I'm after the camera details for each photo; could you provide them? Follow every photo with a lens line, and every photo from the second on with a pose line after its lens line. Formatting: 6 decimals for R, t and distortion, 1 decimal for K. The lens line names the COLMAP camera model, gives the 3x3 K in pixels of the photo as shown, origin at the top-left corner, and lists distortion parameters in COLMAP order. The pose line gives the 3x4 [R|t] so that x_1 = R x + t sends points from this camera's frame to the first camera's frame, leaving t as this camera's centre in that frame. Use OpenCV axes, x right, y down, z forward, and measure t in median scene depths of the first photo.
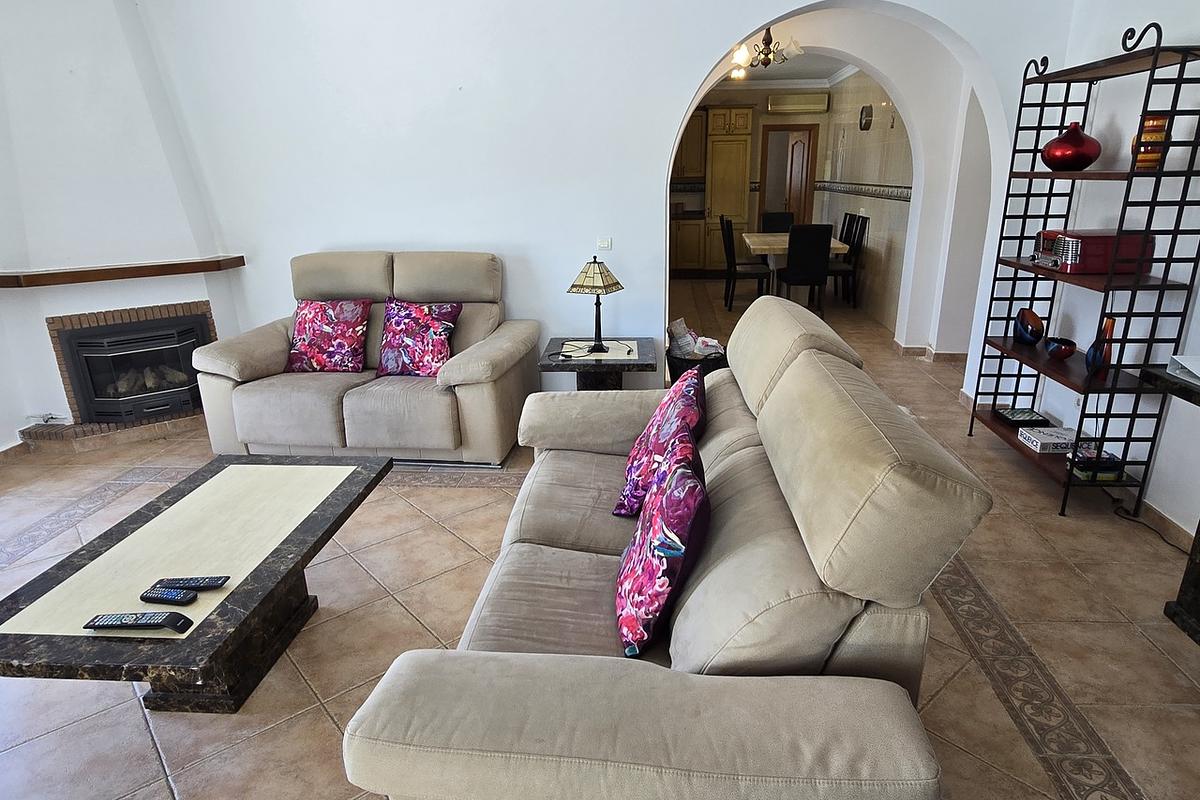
lens RADIAL K [[711.6, 0, 609.1], [0, 711.6, 418.5], [0, 0, 1]] dist [-0.003216, -0.003650]
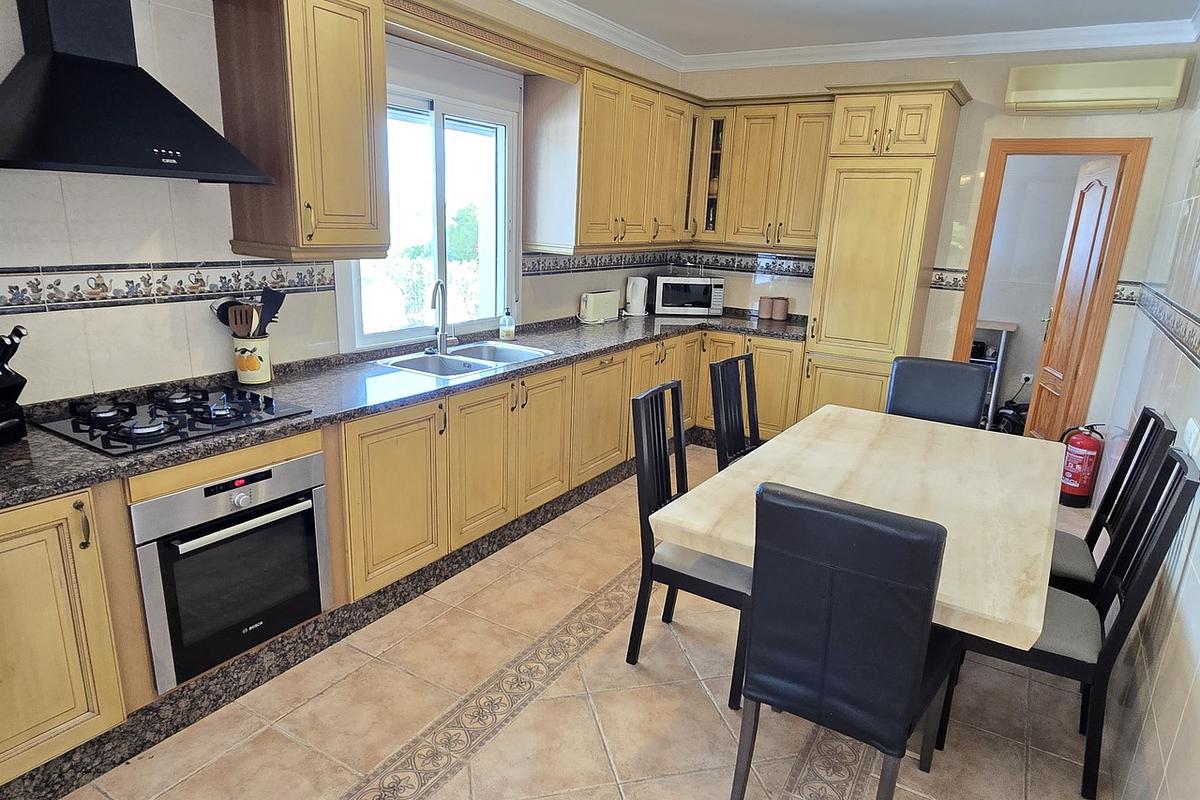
lens RADIAL K [[723.3, 0, 615.5], [0, 723.3, 413.4], [0, 0, 1]] dist [0.001175, 0.000066]
pose [[0.897083, 0.172595, -0.406760, 0.231010], [-0.200109, 0.979435, -0.025739, -0.209995], [0.393953, 0.104486, 0.913173, 0.569112]]
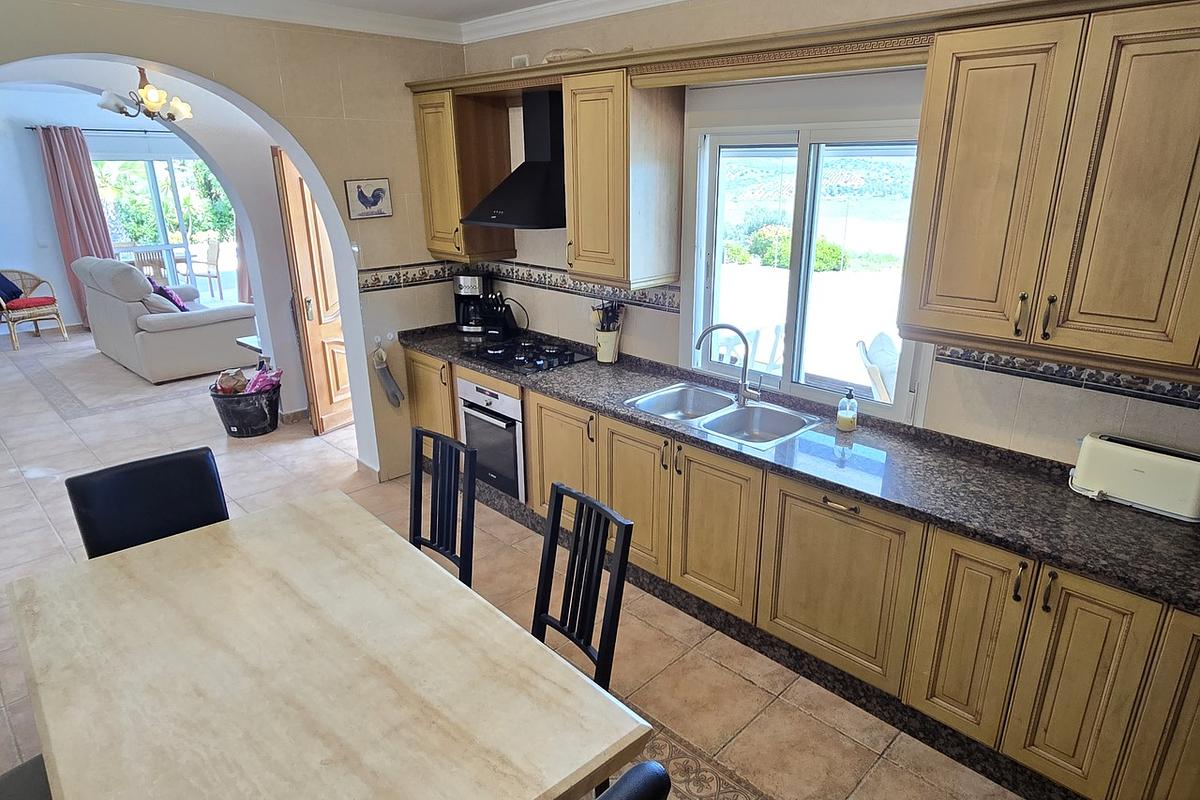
lens RADIAL K [[711.0, 0, 612.1], [0, 711.0, 414.3], [0, 0, 1]] dist [-0.001863, 0.000263]
pose [[-0.645374, 0.268913, -0.714967, 0.281090], [-0.237302, 0.819092, 0.522280, -0.386558], [0.726072, 0.506728, -0.464807, 0.974233]]
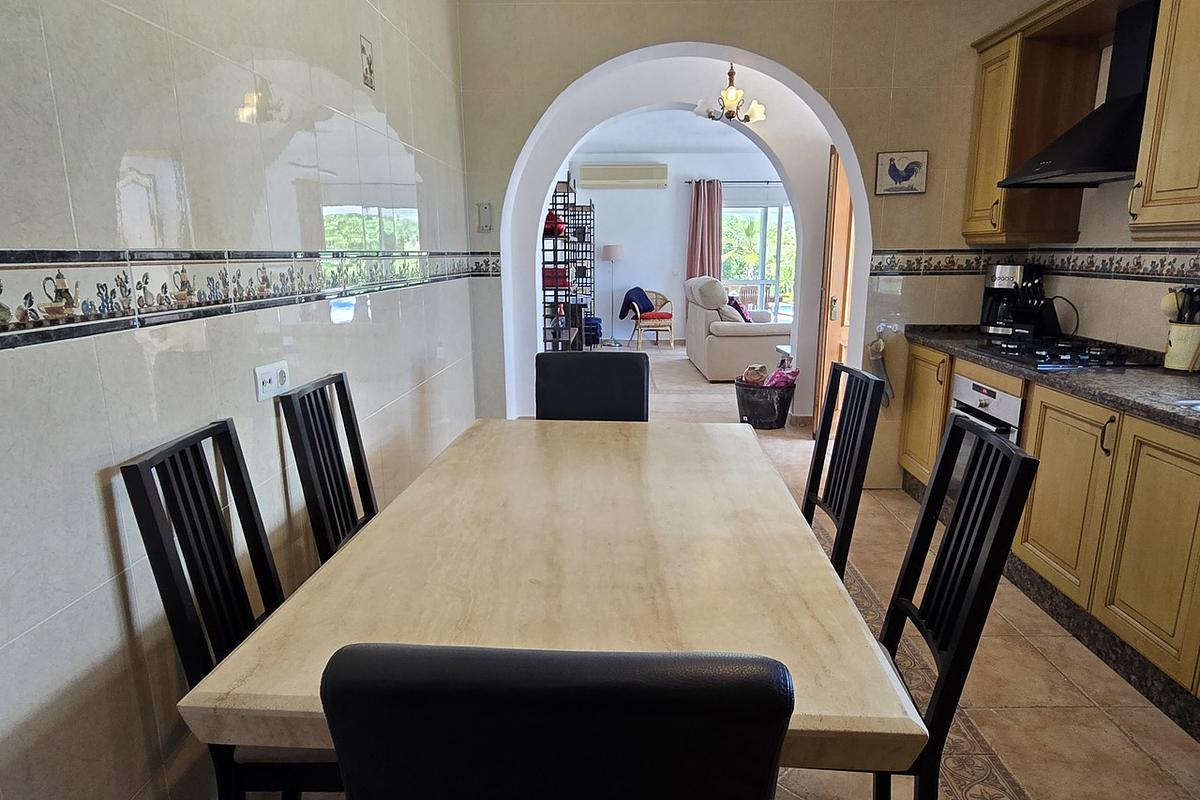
lens RADIAL K [[711.6, 0, 609.1], [0, 711.6, 418.5], [0, 0, 1]] dist [-0.003216, -0.003650]
pose [[-0.997793, 0.033701, -0.057221, 0.224249], [-0.002025, 0.845821, 0.533462, -0.330519], [0.066377, 0.532401, -0.843886, 0.995965]]
